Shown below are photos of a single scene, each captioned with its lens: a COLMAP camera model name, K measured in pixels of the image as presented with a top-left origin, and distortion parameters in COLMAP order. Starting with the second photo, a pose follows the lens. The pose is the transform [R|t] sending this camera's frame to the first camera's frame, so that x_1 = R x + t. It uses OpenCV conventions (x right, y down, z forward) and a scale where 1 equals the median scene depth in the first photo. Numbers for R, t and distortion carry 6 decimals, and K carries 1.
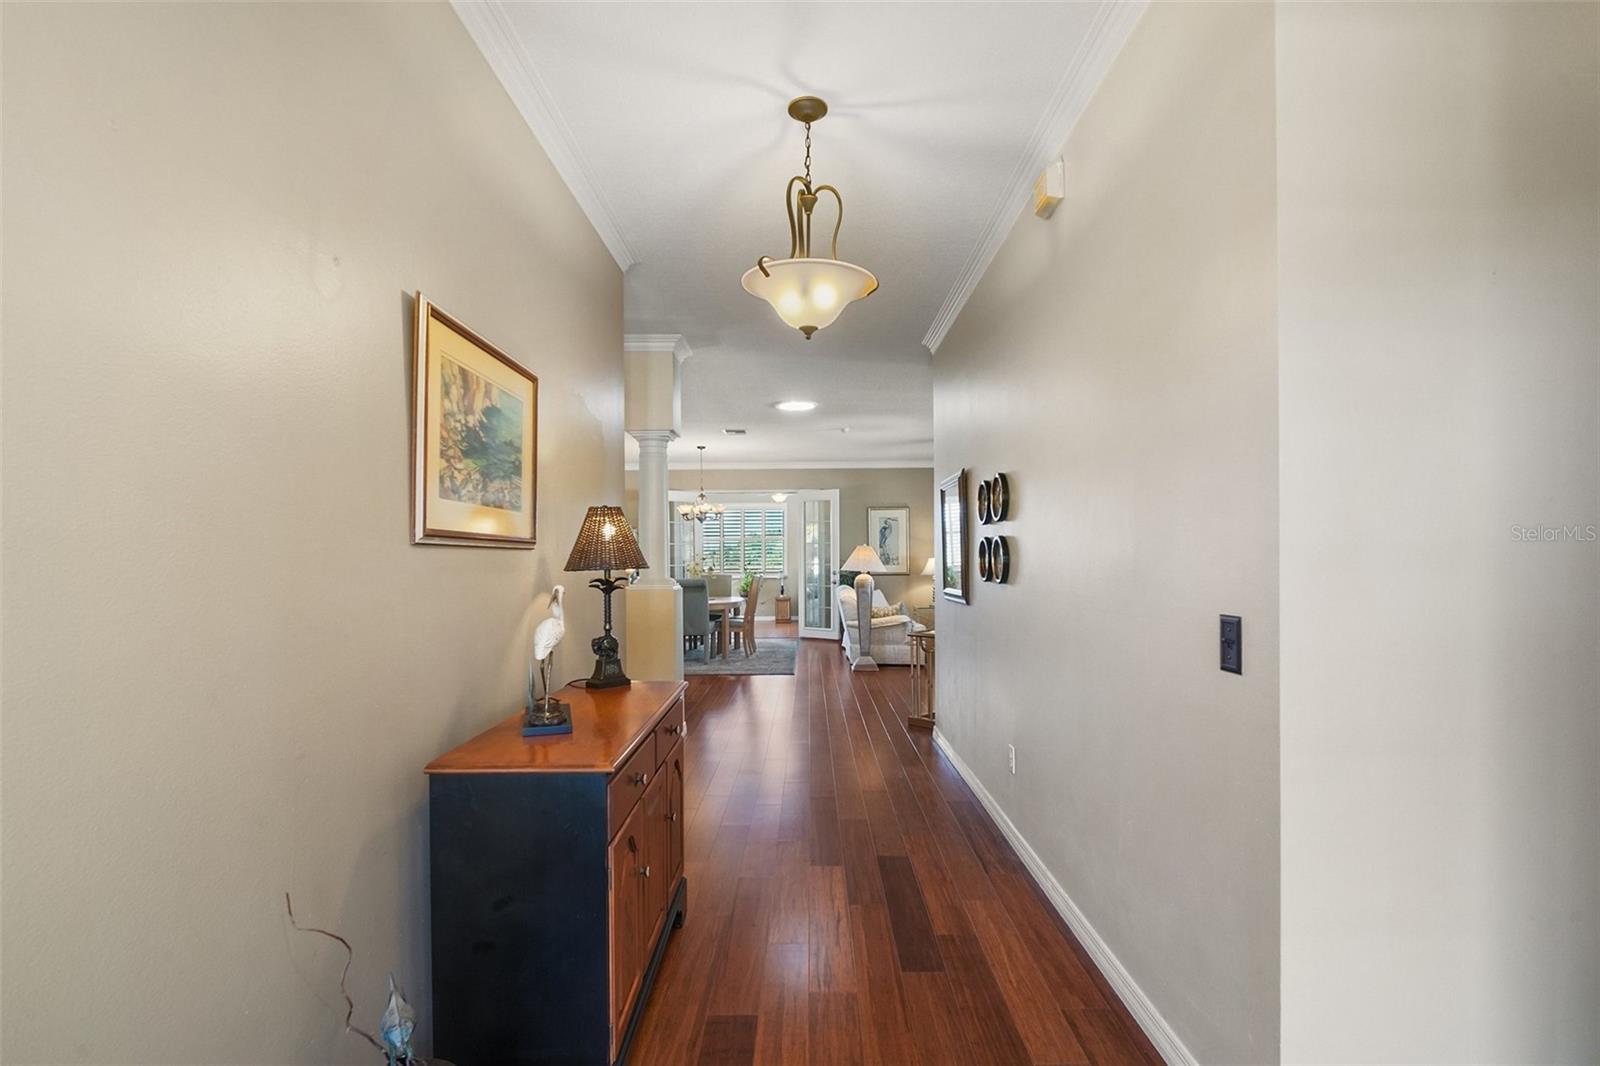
lens RADIAL K [[759.6, 0, 809.0], [0, 759.6, 538.4], [0, 0, 1]] dist [-0.003092, -0.002493]
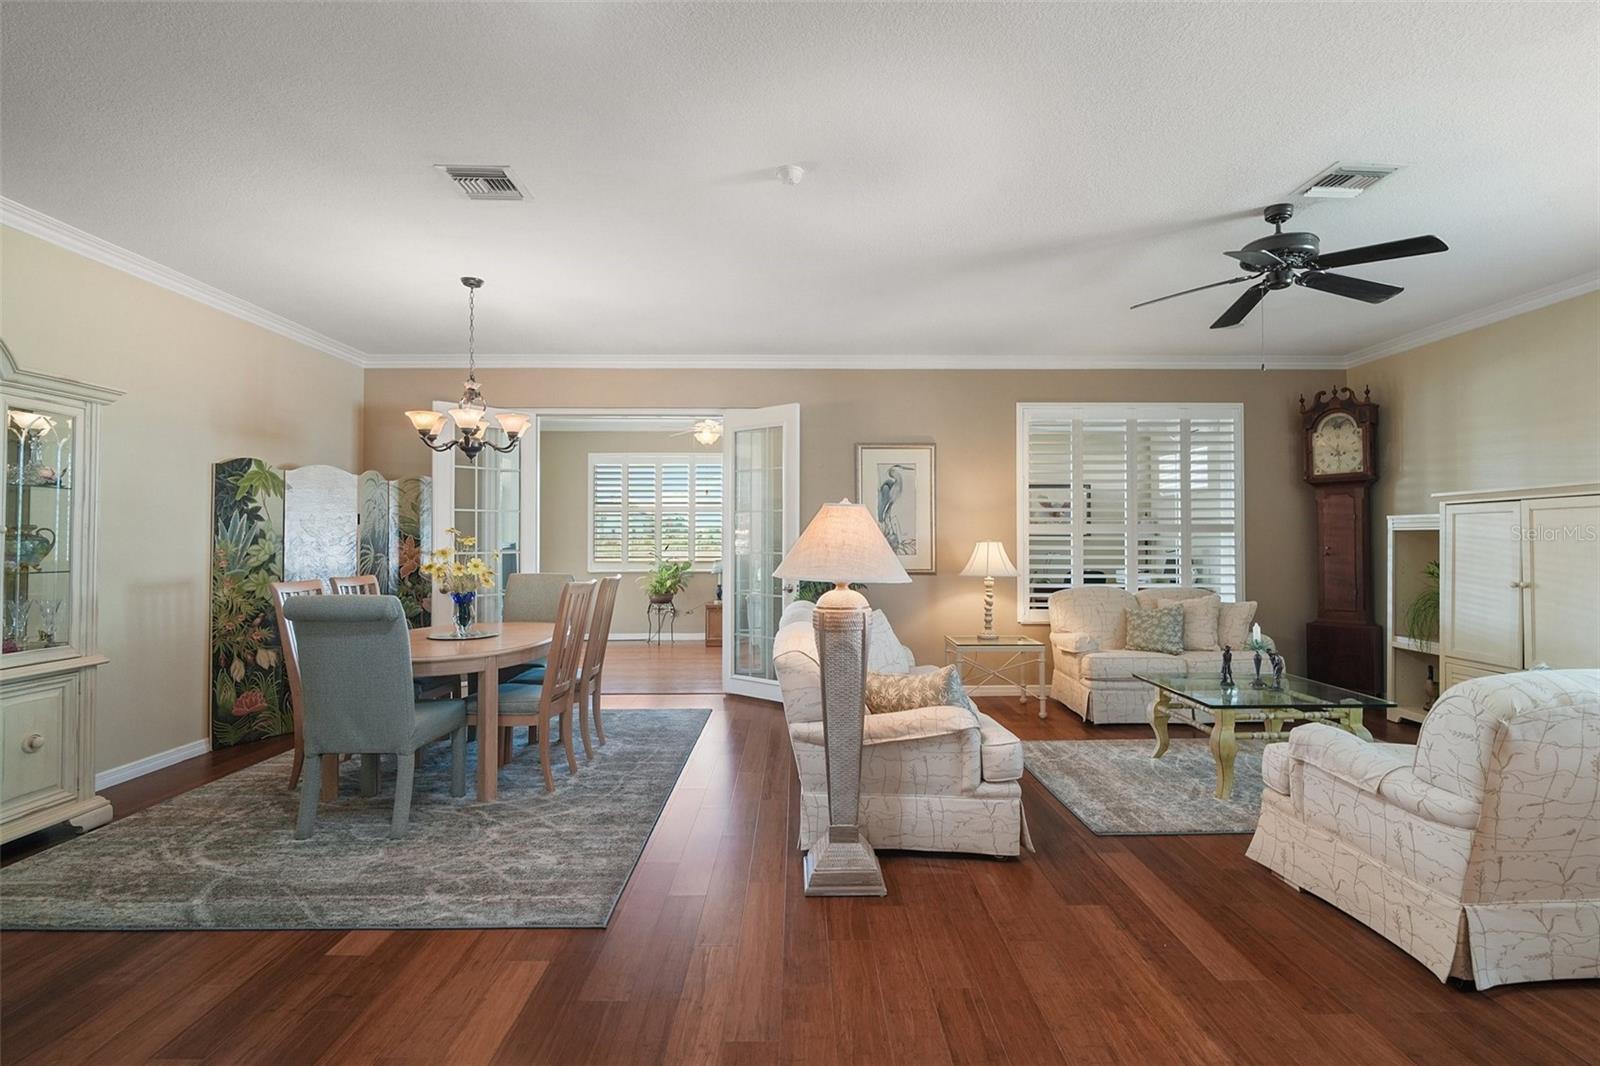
lens RADIAL K [[759.6, 0, 794.3], [0, 759.6, 533.3], [0, 0, 1]] dist [-0.003092, -0.002493]
pose [[0.999938, 0.010789, -0.002783, 0.038380], [-0.010751, 0.999851, 0.013518, 0.014397], [0.002929, -0.013488, 0.999905, 0.495999]]
